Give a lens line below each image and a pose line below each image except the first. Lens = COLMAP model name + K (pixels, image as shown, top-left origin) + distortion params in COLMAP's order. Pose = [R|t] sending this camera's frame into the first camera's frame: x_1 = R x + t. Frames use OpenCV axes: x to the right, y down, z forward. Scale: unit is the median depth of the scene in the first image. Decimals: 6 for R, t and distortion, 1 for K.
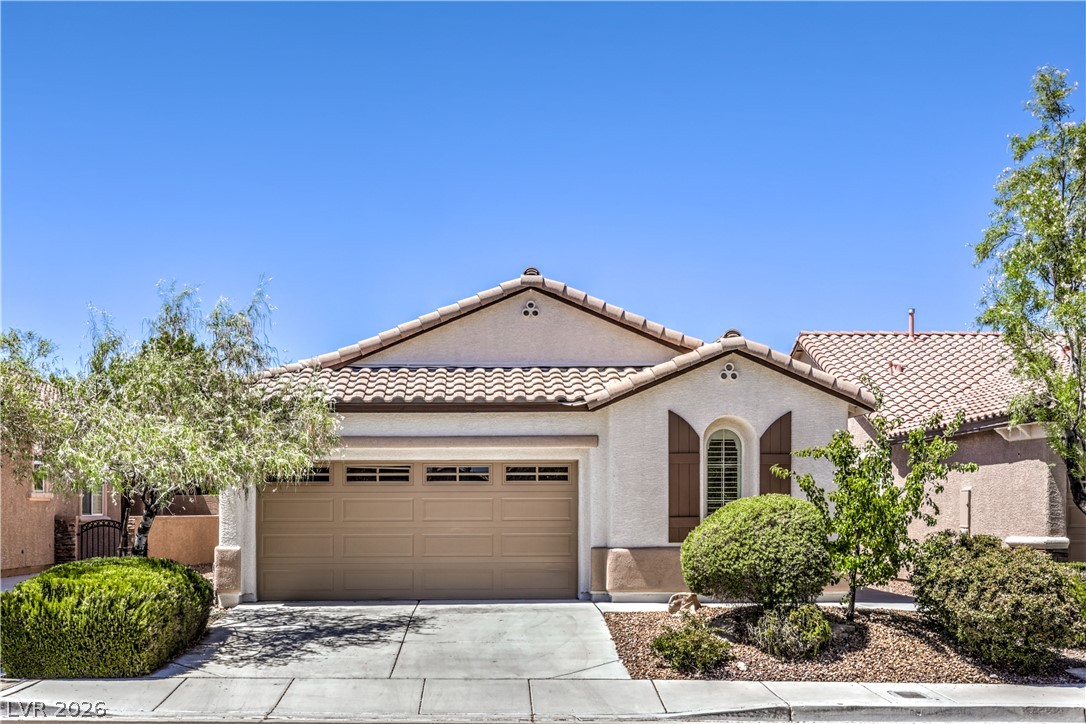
lens RADIAL K [[1124.4, 0, 584.0], [0, 1124.4, 361.4], [0, 0, 1]] dist [0.009071, -0.016000]
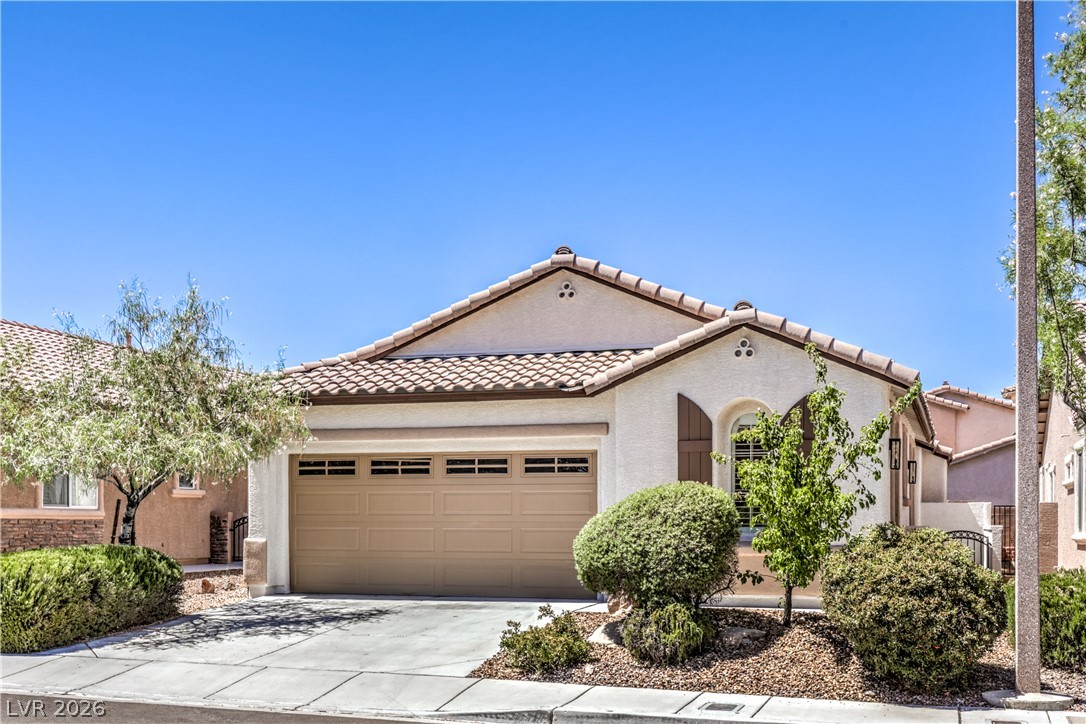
lens RADIAL K [[1210.2, 0, 618.1], [0, 1210.2, 362.9], [0, 0, 1]] dist [0.011336, -0.018014]
pose [[0.949470, -0.035901, -0.311798, 0.335231], [0.037064, 0.999310, -0.002198, 0.019270], [0.311662, -0.009469, 0.950146, 0.057729]]
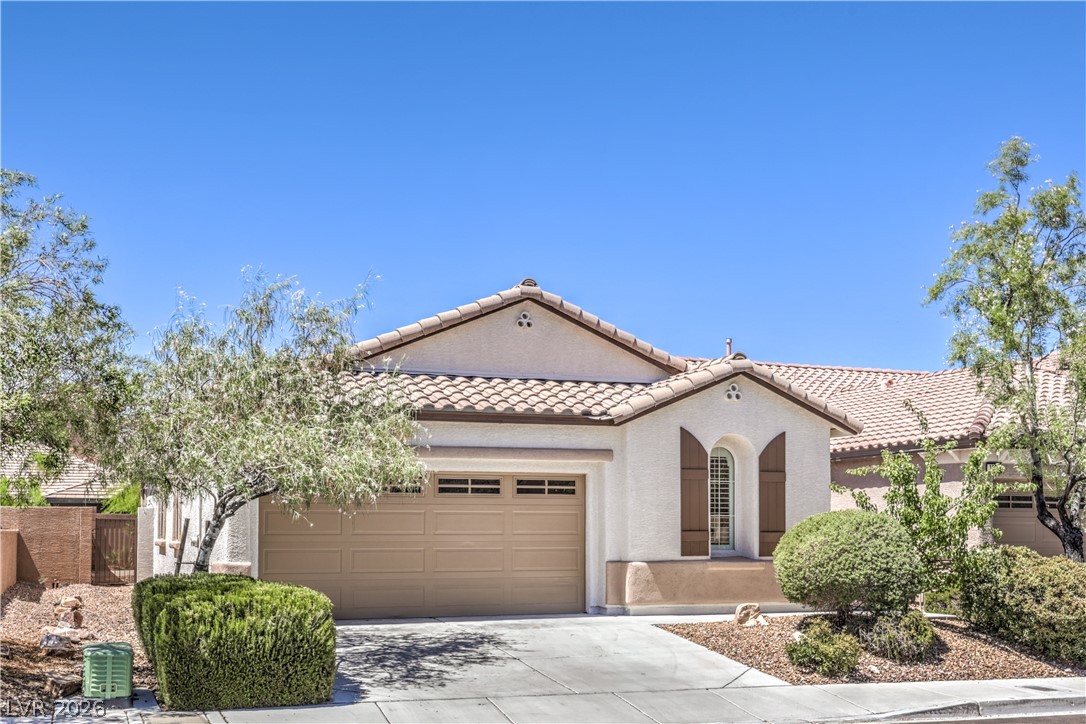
lens RADIAL K [[1124.4, 0, 584.0], [0, 1124.4, 361.4], [0, 0, 1]] dist [0.009071, -0.016000]
pose [[0.949083, 0.050211, 0.311000, -0.332060], [-0.044753, 0.998694, -0.024666, 0.012671], [-0.311832, 0.009491, 0.950090, 0.049271]]
